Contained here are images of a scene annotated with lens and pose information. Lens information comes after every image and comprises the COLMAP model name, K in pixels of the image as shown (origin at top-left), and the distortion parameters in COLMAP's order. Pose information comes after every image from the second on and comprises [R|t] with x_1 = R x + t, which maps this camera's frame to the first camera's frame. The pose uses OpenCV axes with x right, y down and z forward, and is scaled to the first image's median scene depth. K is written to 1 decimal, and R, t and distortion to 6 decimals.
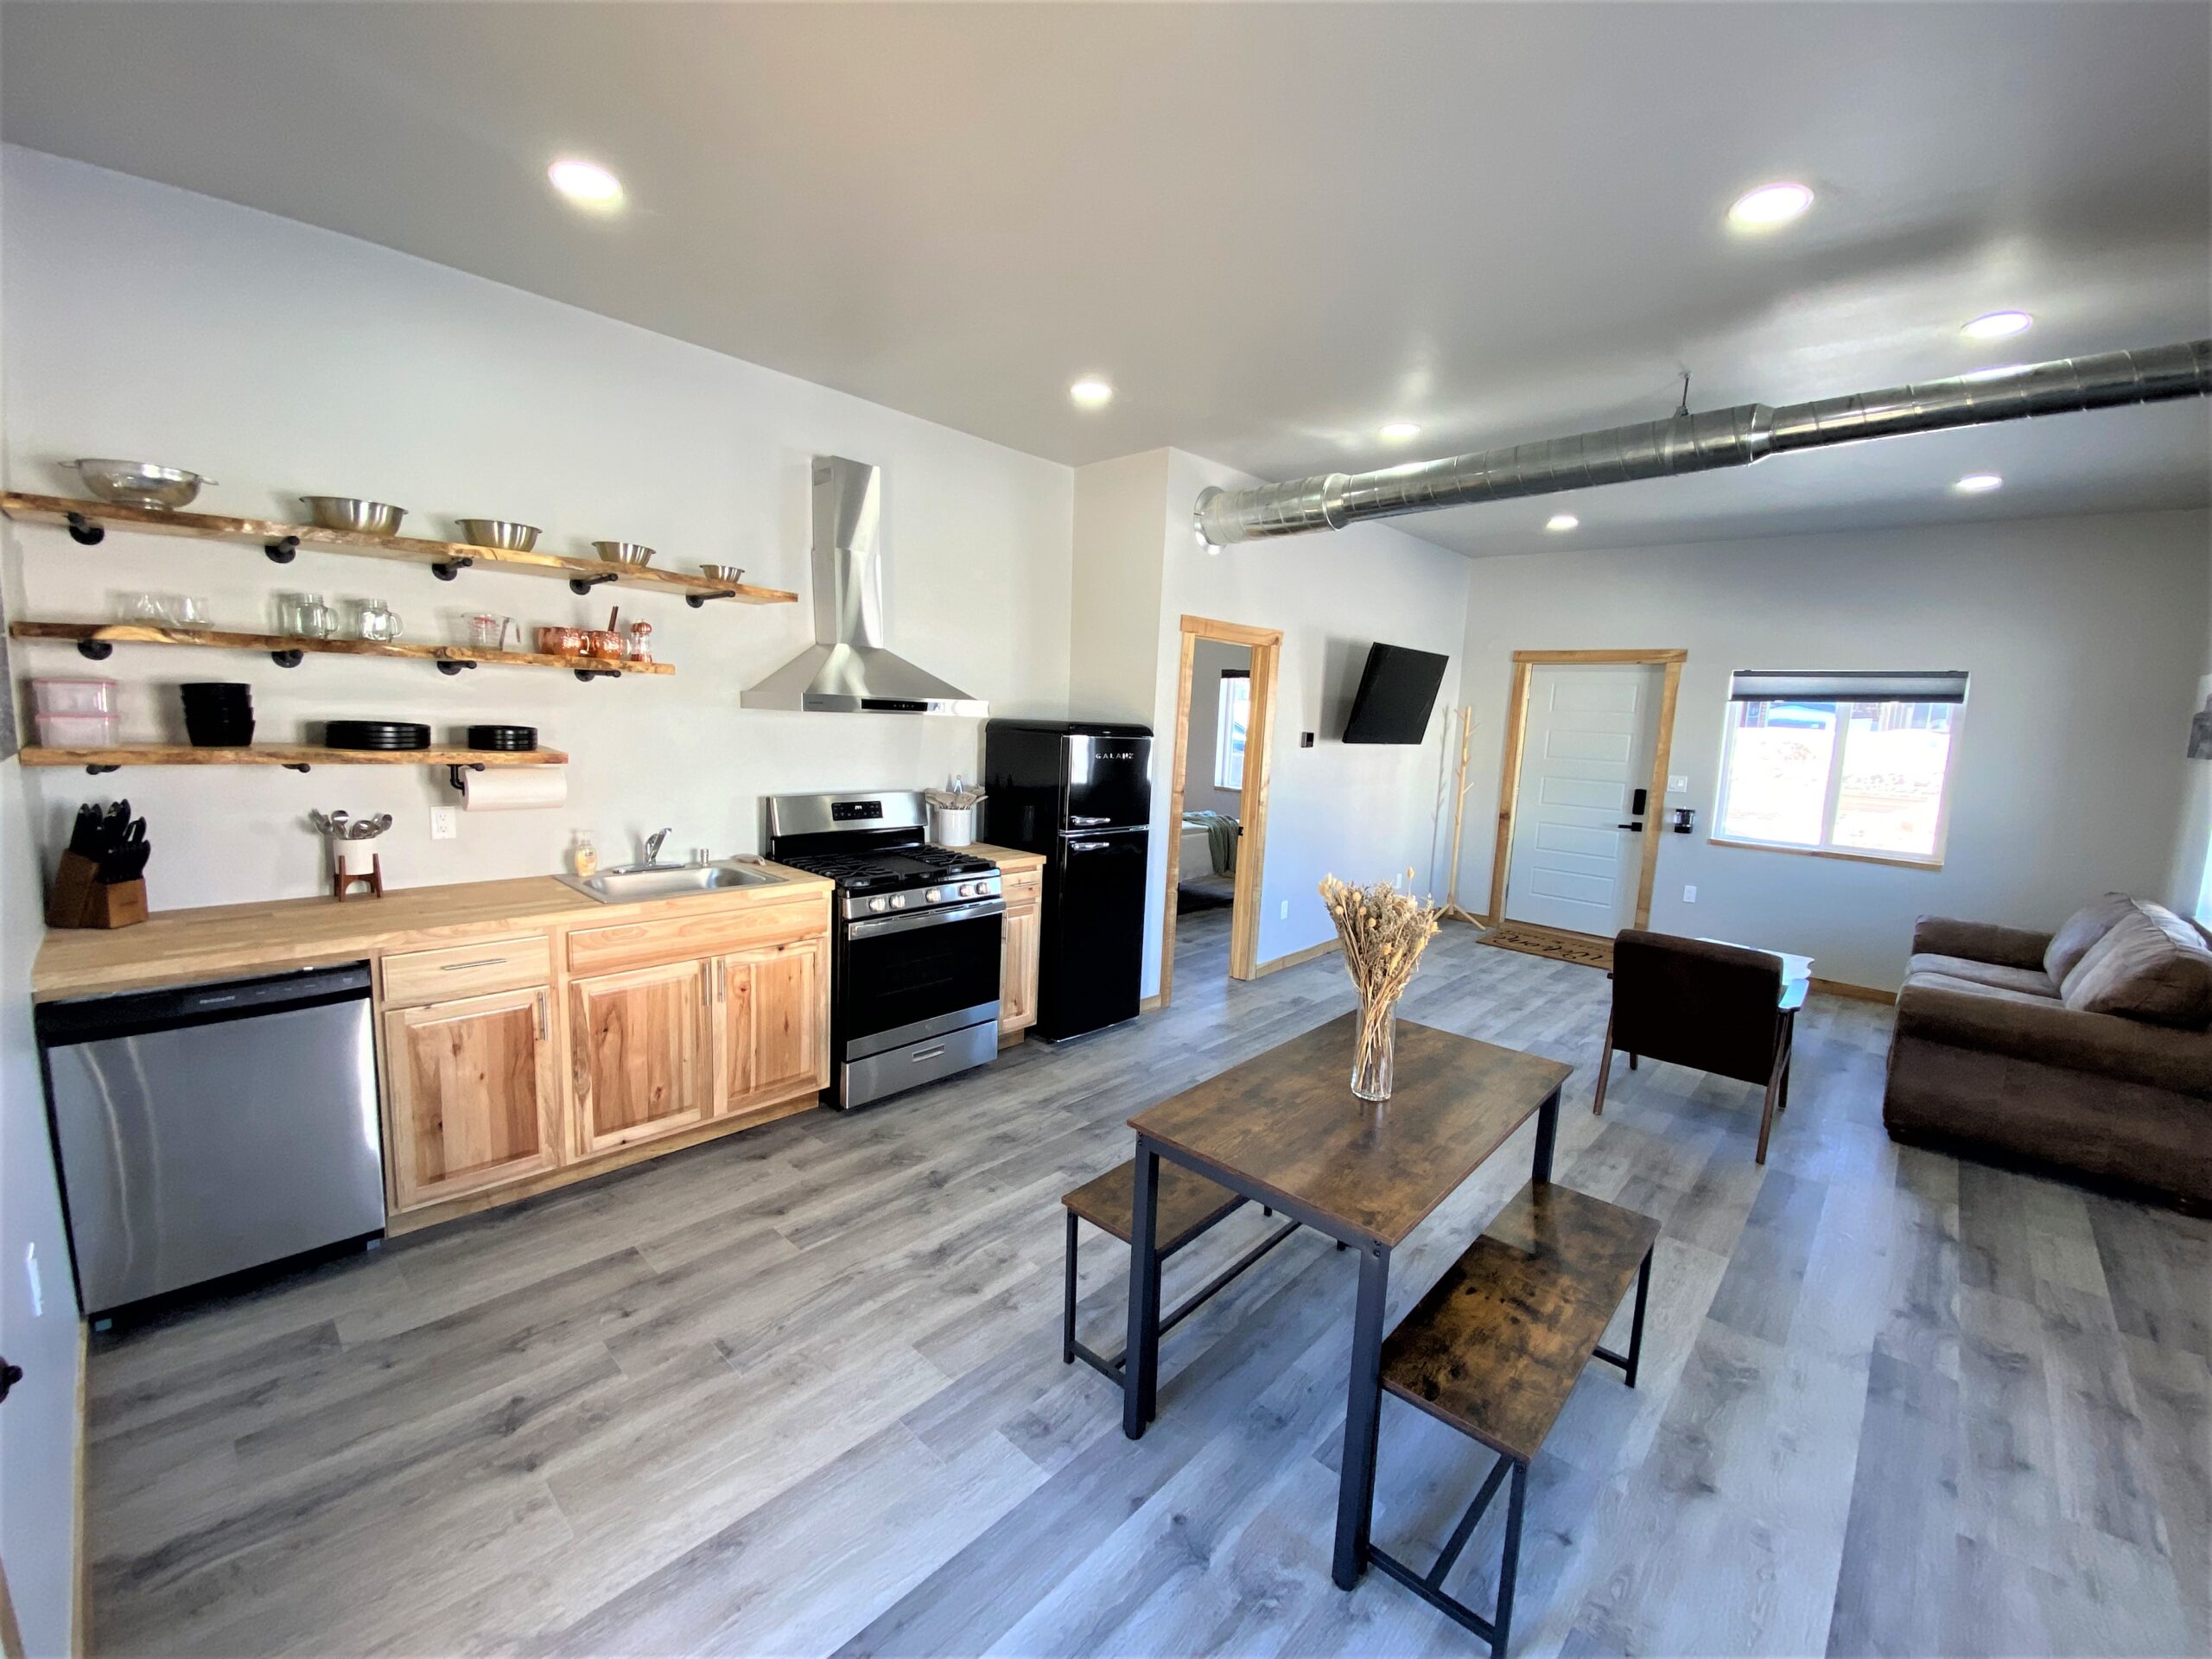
lens RADIAL K [[894.9, 0, 1108.5], [0, 894.9, 830.2], [0, 0, 1]] dist [0.021570, -0.021942]
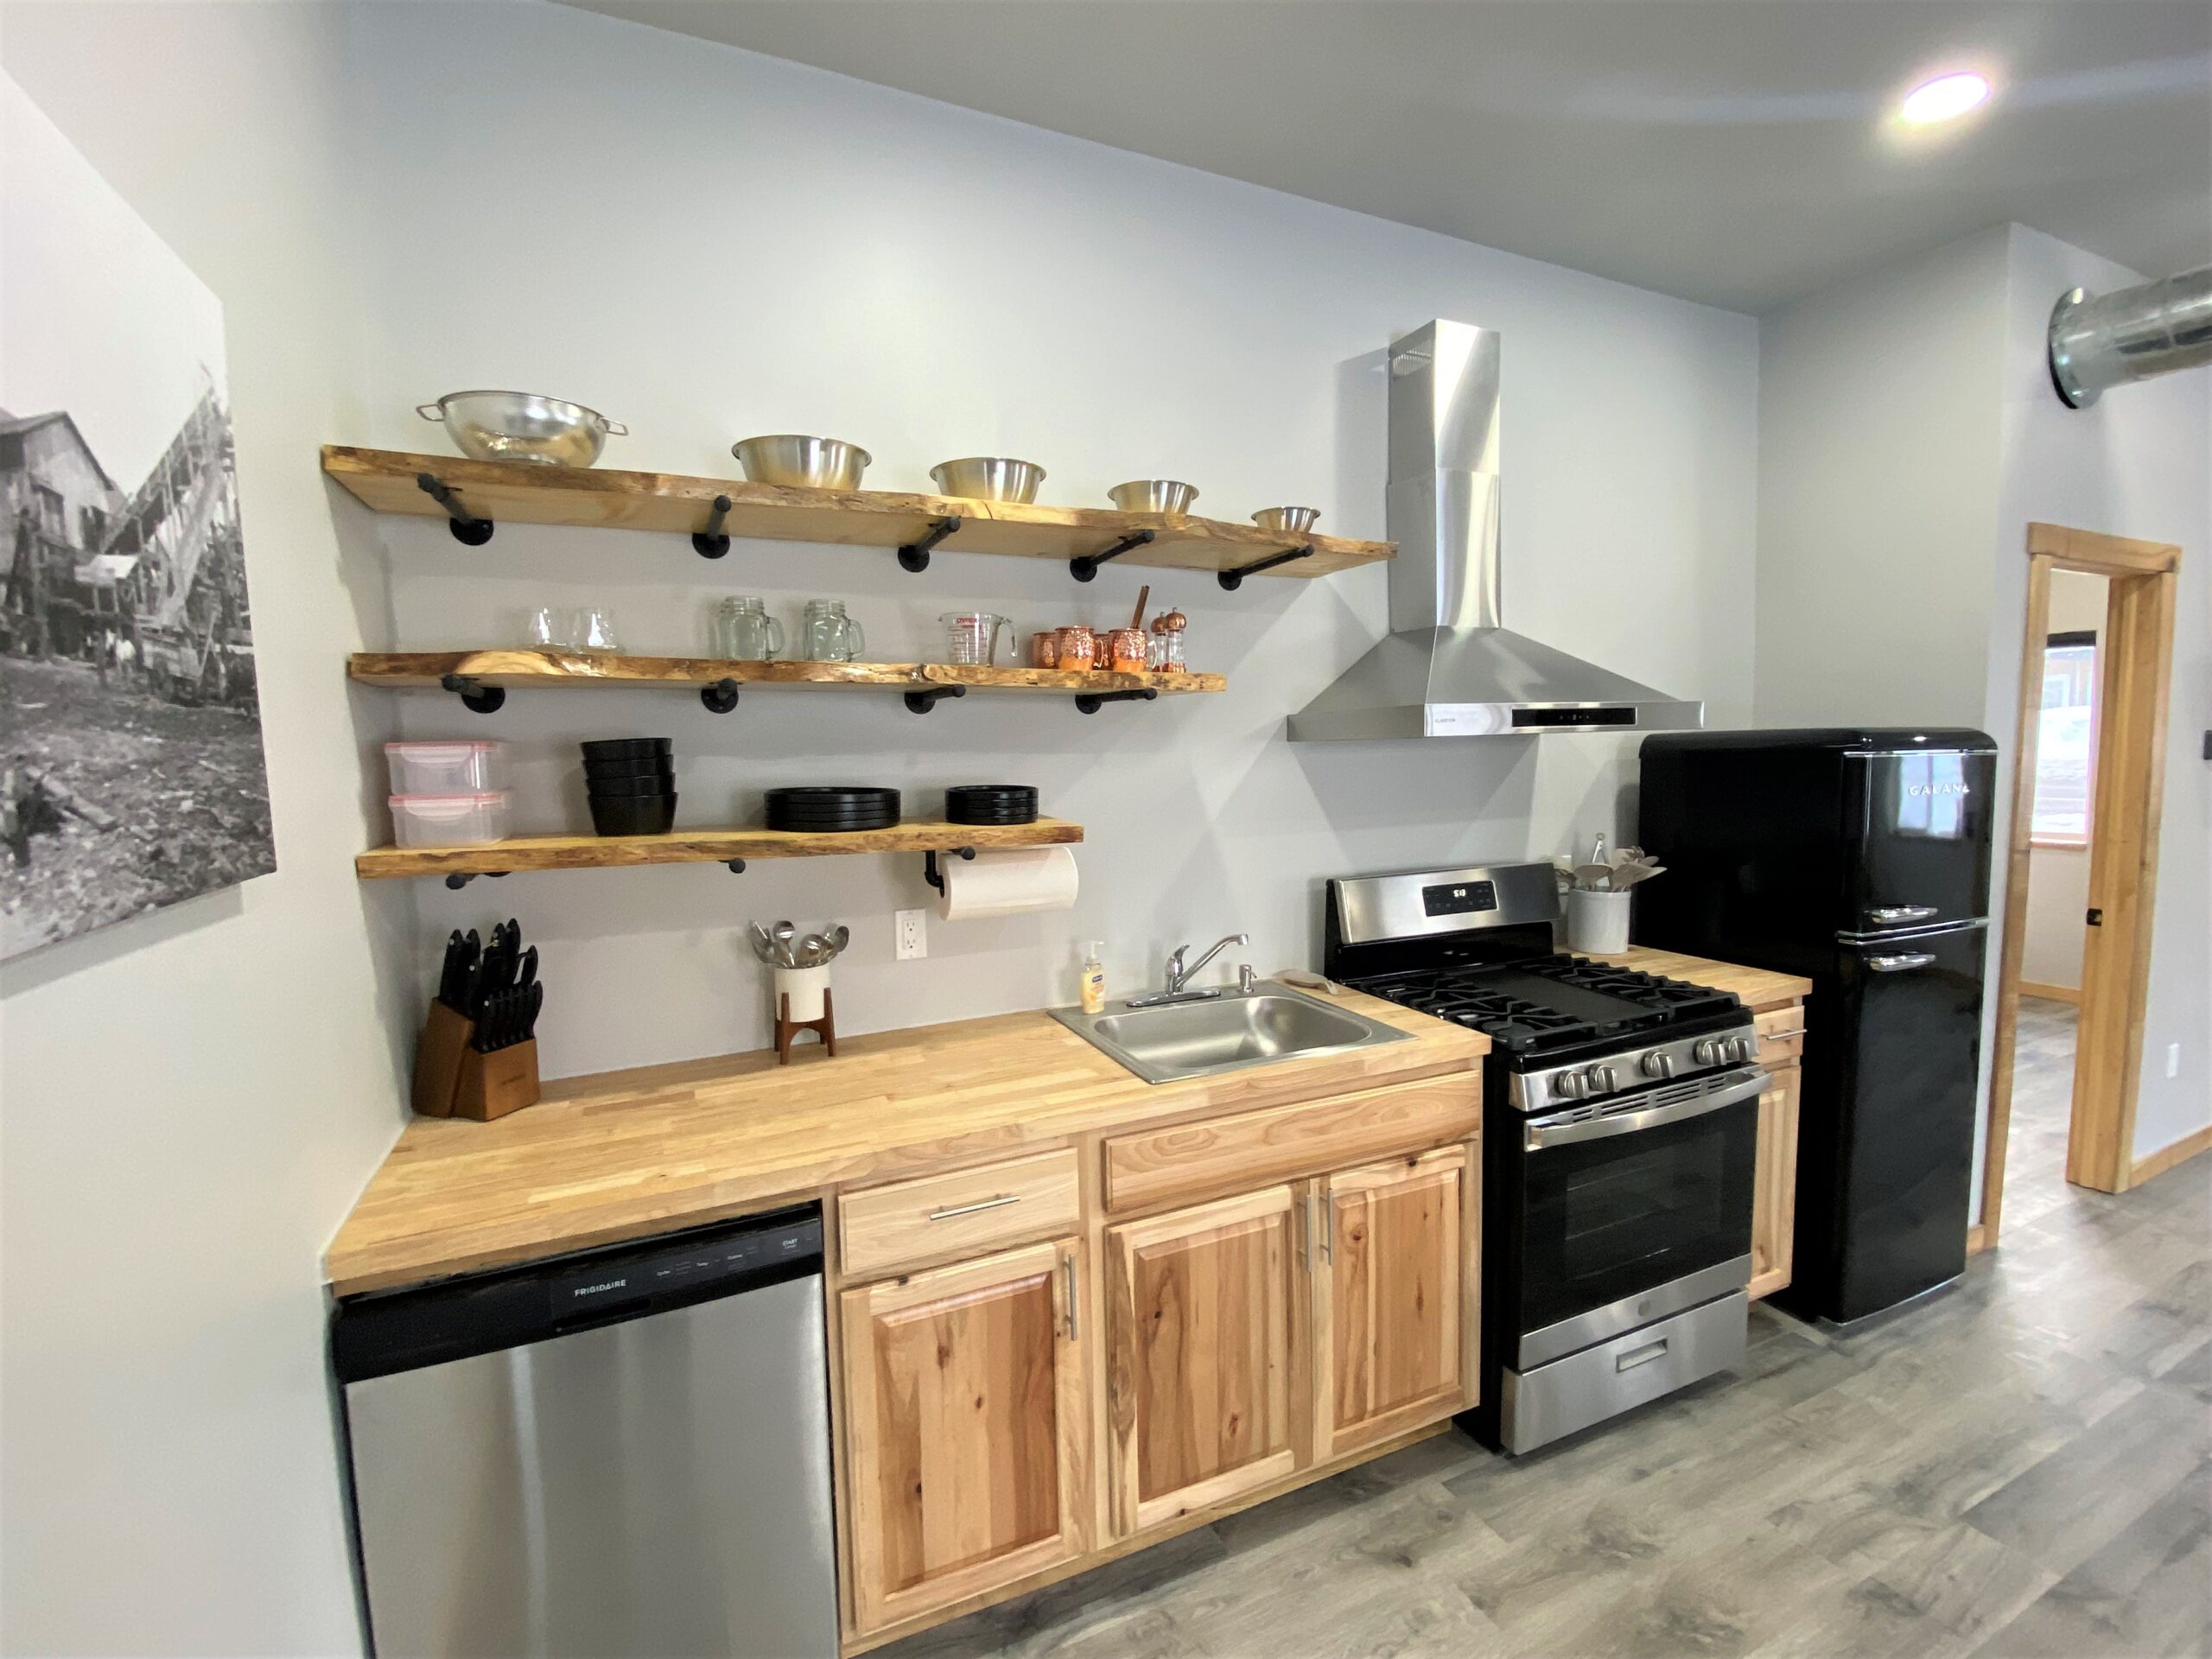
lens RADIAL K [[970.1, 0, 1102.4], [0, 970.1, 840.1], [0, 0, 1]] dist [0.001600, 0.000079]
pose [[0.922032, -0.024026, -0.386367, -0.349489], [0.006914, 0.998935, -0.045617, -0.047607], [0.387051, 0.039389, 0.921216, 0.415897]]
